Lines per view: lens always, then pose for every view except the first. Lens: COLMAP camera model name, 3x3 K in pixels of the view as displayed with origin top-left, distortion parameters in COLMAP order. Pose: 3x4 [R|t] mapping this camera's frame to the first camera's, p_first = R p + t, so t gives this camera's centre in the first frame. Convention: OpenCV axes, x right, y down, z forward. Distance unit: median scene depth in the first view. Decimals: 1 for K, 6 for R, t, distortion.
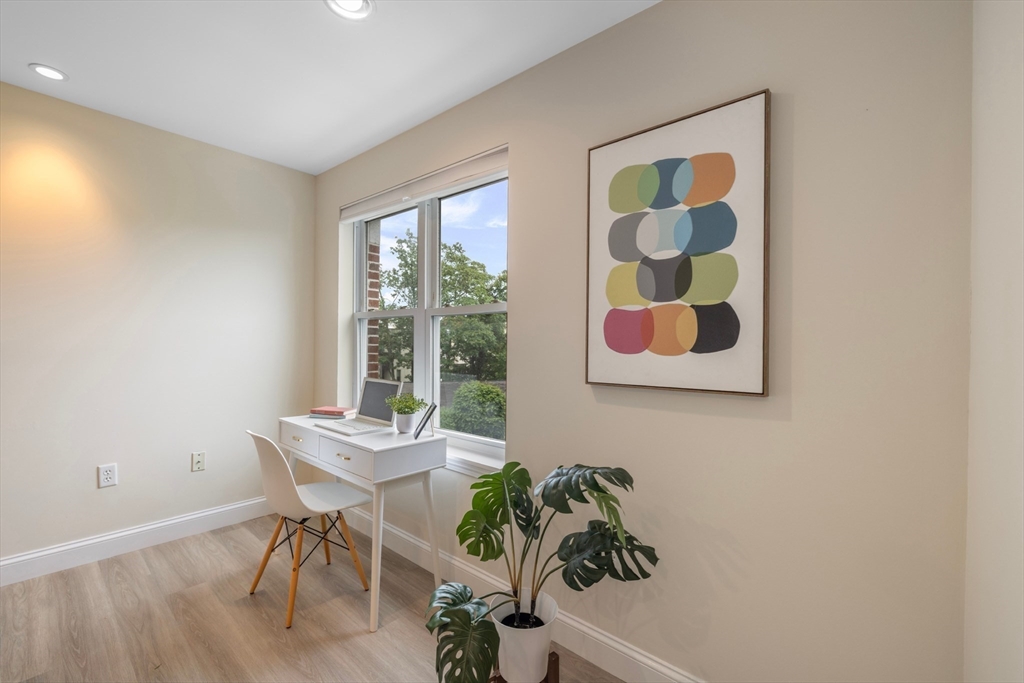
lens RADIAL K [[438.4, 0, 515.9], [0, 438.4, 338.0], [0, 0, 1]] dist [-0.001582, -0.000073]
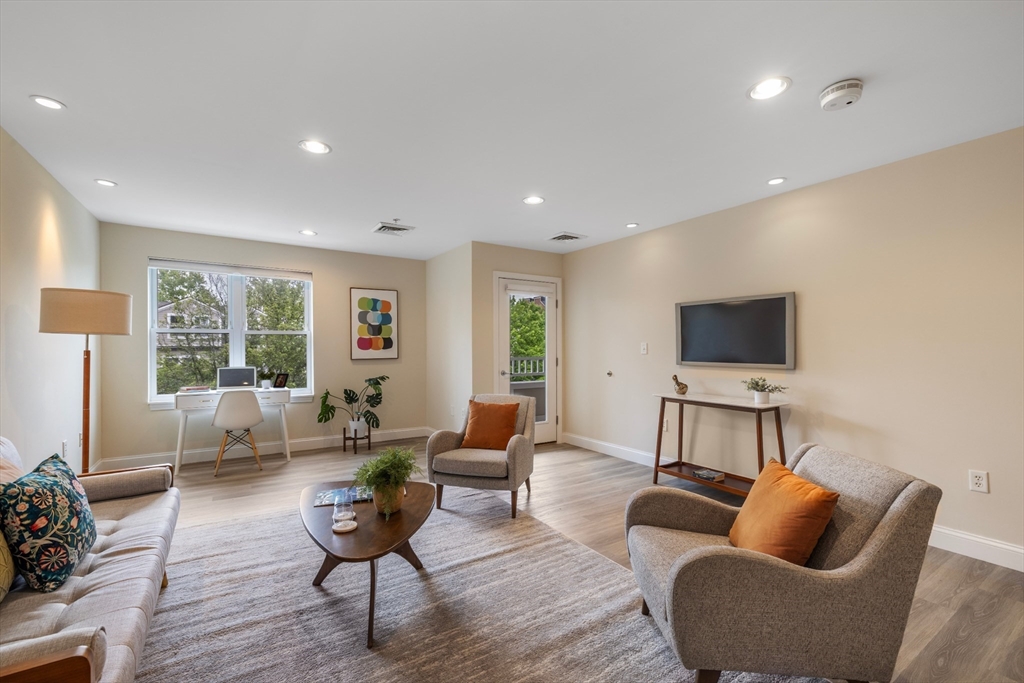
lens RADIAL K [[438.4, 0, 508.7], [0, 438.4, 347.9], [0, 0, 1]] dist [-0.001582, -0.000073]
pose [[0.250130, -0.008696, 0.968173, -3.034805], [0.018280, 0.999824, 0.004258, 0.024670], [-0.968040, 0.016634, 0.250245, -1.065565]]
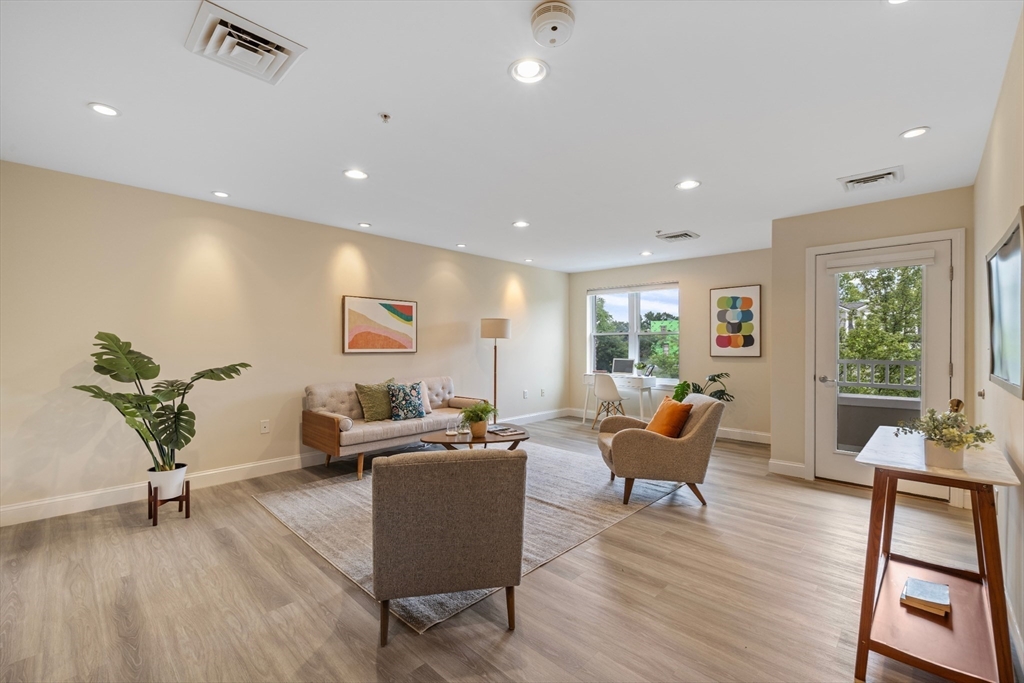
lens RADIAL K [[438.4, 0, 513.7], [0, 438.4, 347.8], [0, 0, 1]] dist [-0.001582, -0.000073]
pose [[0.999779, -0.004661, -0.020480, -1.497621], [0.004439, 0.999931, -0.010837, 0.071892], [0.020529, 0.010744, 0.999732, -2.842371]]
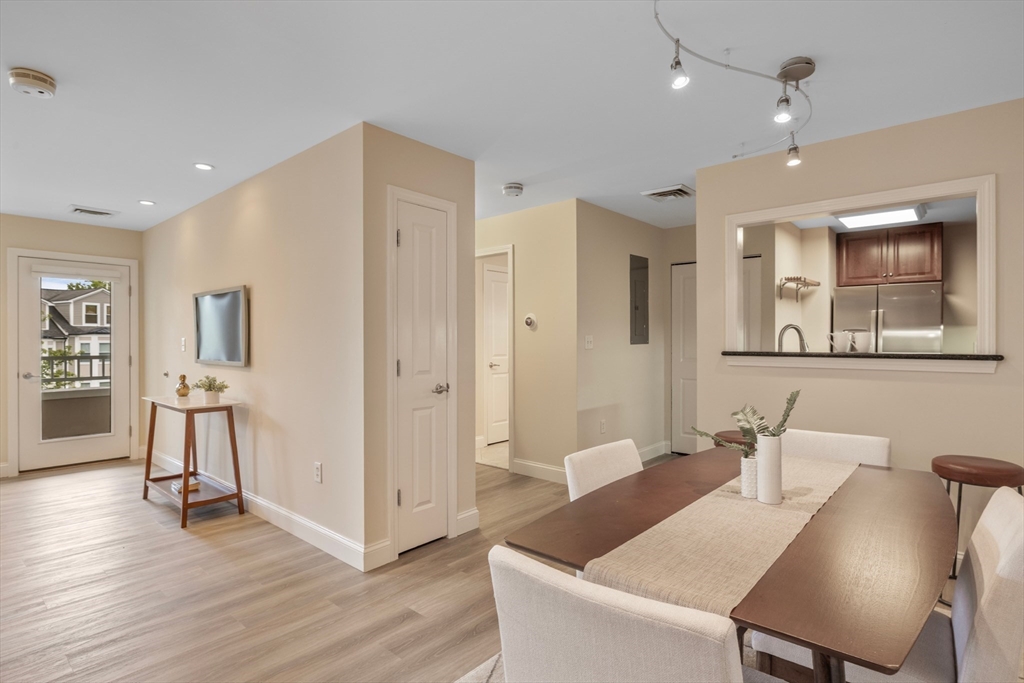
lens RADIAL K [[517.9, 0, 512.5], [0, 517.9, 336.5], [0, 0, 1]] dist [-0.013204, 0.000087]
pose [[-0.037618, 0.004075, 0.999284, -3.049742], [0.018420, 0.999825, -0.003384, 0.057339], [-0.999122, 0.018280, -0.037687, -3.118226]]
